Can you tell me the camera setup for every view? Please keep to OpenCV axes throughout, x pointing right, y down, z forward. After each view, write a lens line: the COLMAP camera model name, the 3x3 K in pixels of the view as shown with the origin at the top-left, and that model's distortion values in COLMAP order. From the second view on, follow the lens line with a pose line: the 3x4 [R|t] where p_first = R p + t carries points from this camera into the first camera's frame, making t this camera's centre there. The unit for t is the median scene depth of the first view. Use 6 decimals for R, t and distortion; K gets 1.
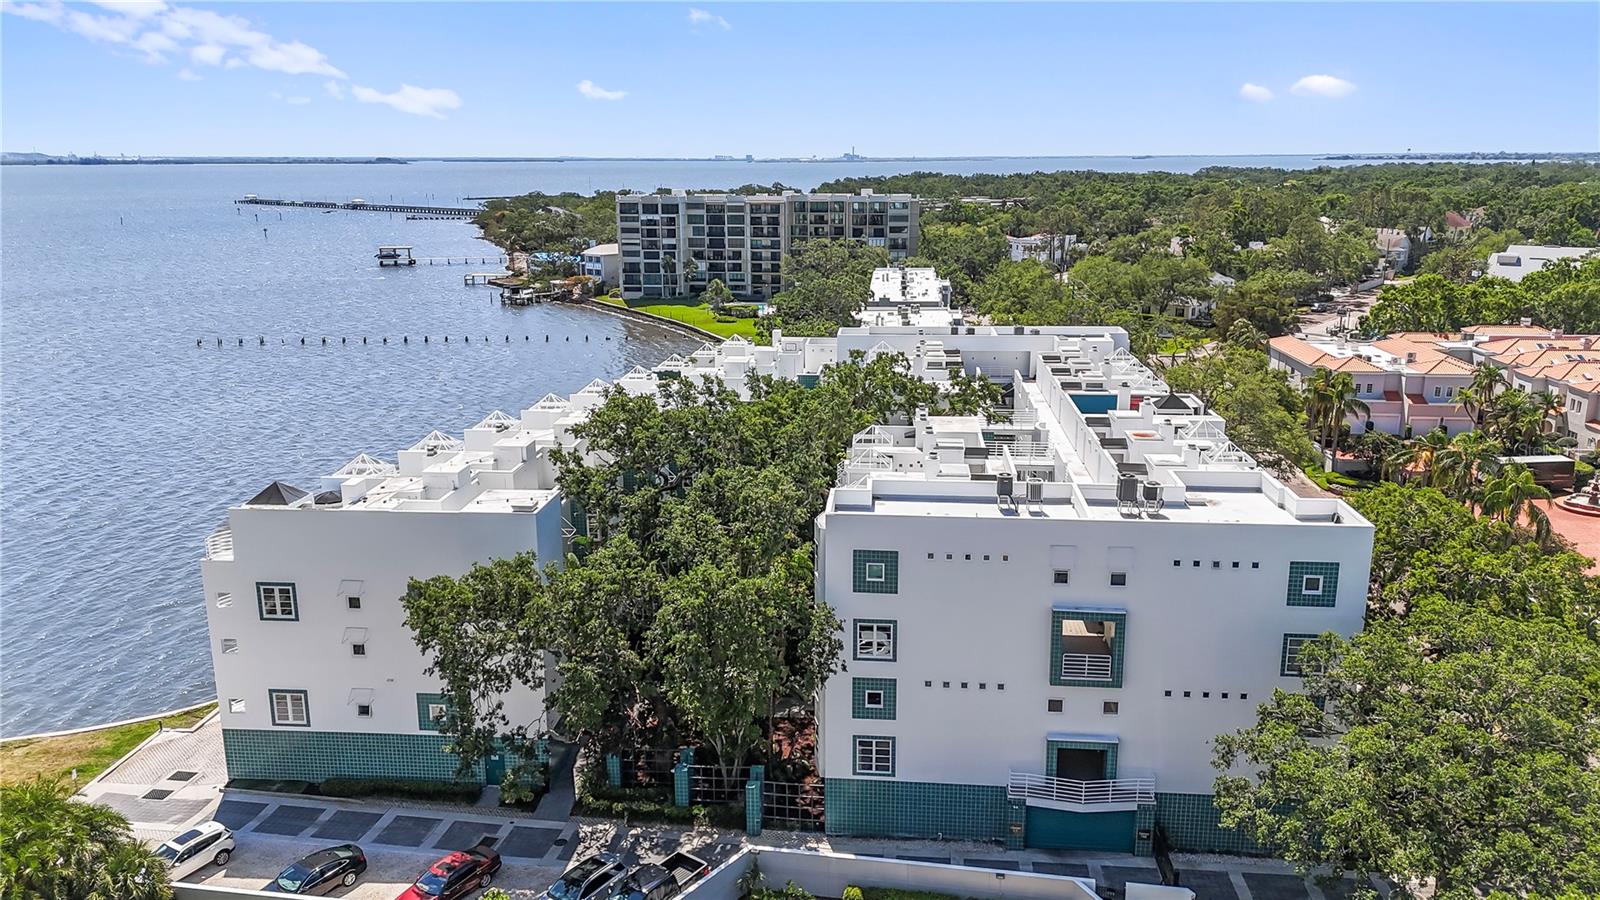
lens RADIAL K [[1173.7, 0, 809.7], [0, 1173.7, 453.6], [0, 0, 1]] dist [0.110325, -0.139215]
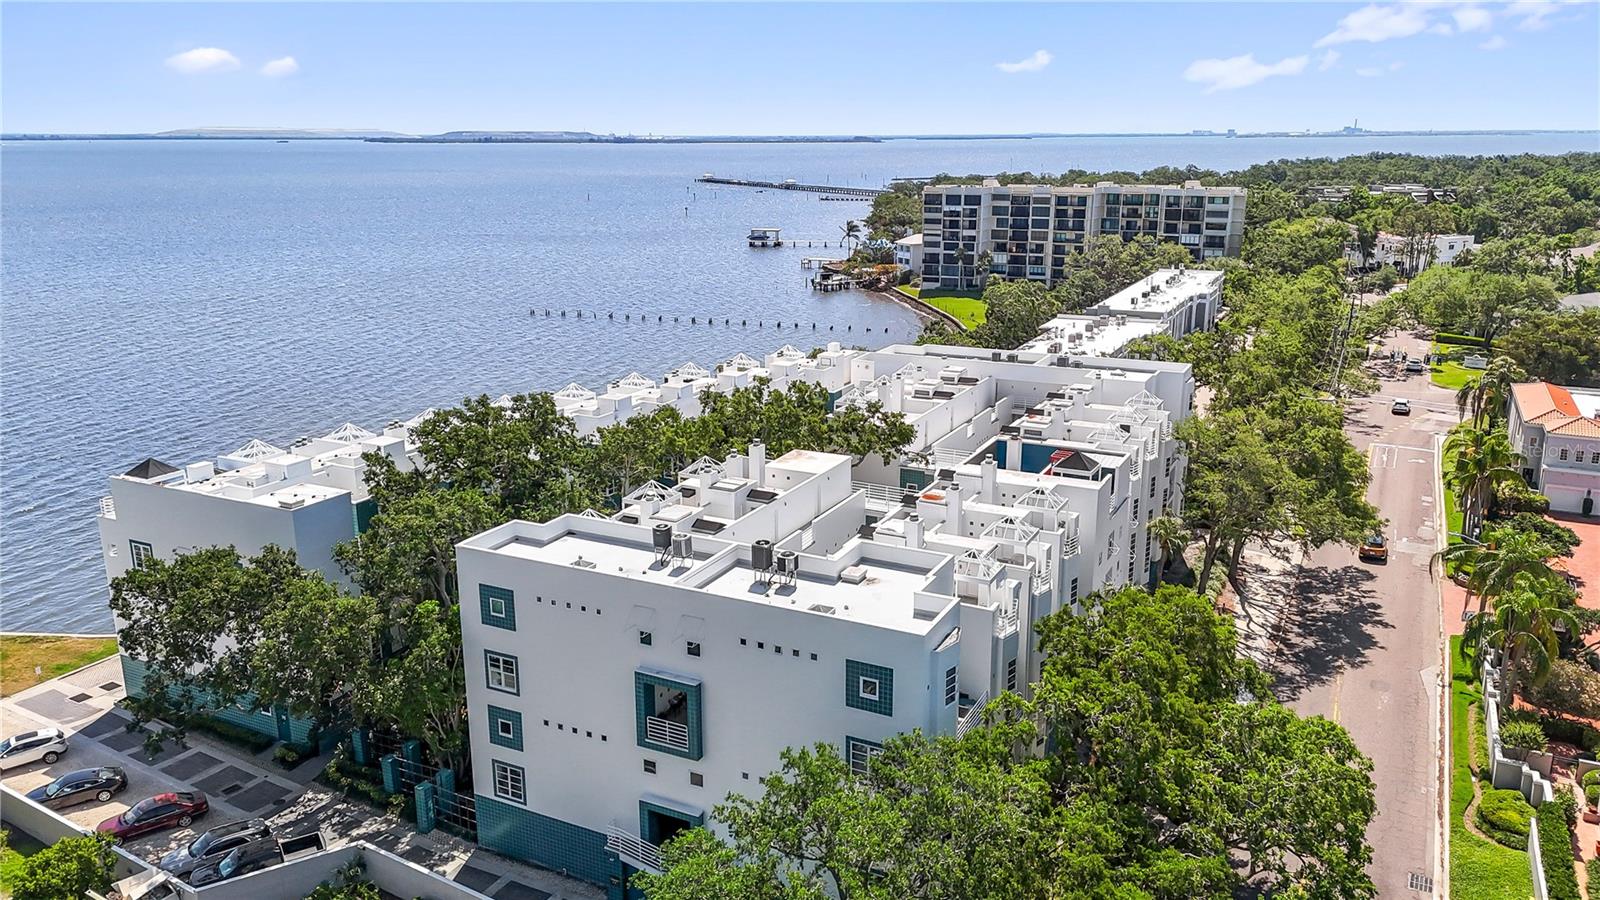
lens RADIAL K [[1173.7, 0, 809.7], [0, 1173.7, 453.6], [0, 0, 1]] dist [0.110325, -0.139215]
pose [[0.926787, 0.098836, -0.362350, 0.134172], [-0.091840, 0.995104, 0.036527, -0.019192], [0.364186, -0.000575, 0.931326, 0.026596]]
